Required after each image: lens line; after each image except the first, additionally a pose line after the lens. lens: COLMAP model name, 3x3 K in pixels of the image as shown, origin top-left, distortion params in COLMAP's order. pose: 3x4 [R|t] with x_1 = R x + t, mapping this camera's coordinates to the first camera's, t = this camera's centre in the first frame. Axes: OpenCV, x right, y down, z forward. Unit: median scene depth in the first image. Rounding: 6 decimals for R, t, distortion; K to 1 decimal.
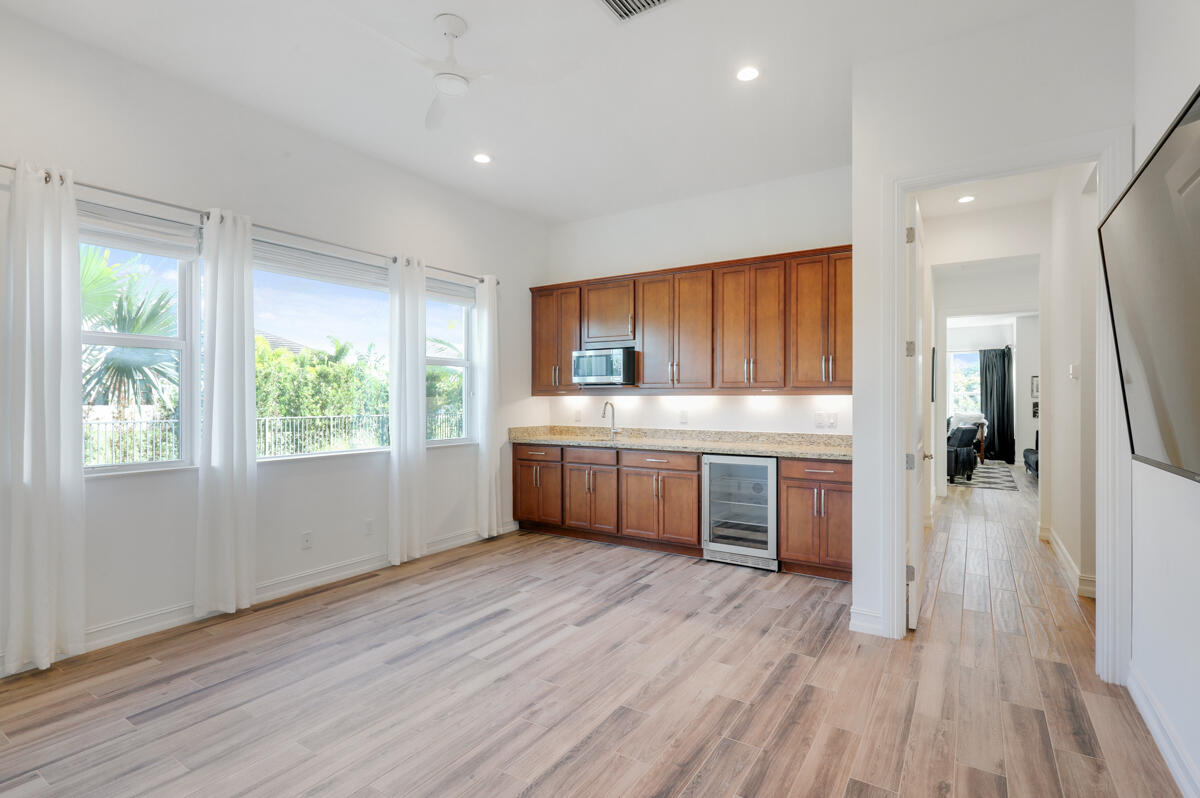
lens RADIAL K [[576.0, 0, 595.4], [0, 576.0, 400.6], [0, 0, 1]] dist [-0.000021, 0.000291]
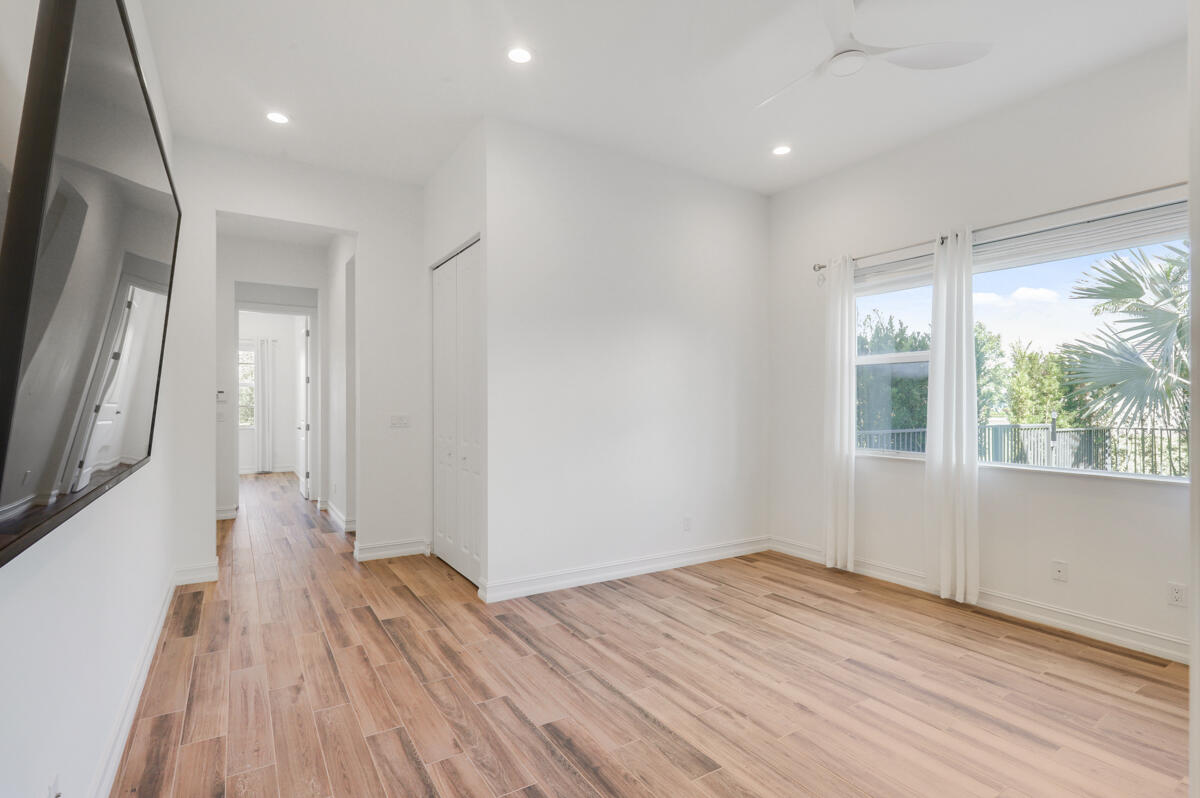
lens RADIAL K [[576.0, 0, 595.4], [0, 576.0, 400.6], [0, 0, 1]] dist [-0.000021, 0.000291]
pose [[-0.415184, -0.004218, -0.909728, 0.755094], [-0.006170, 0.999979, -0.001821, -0.000798], [0.909717, 0.004857, -0.415201, 1.005382]]
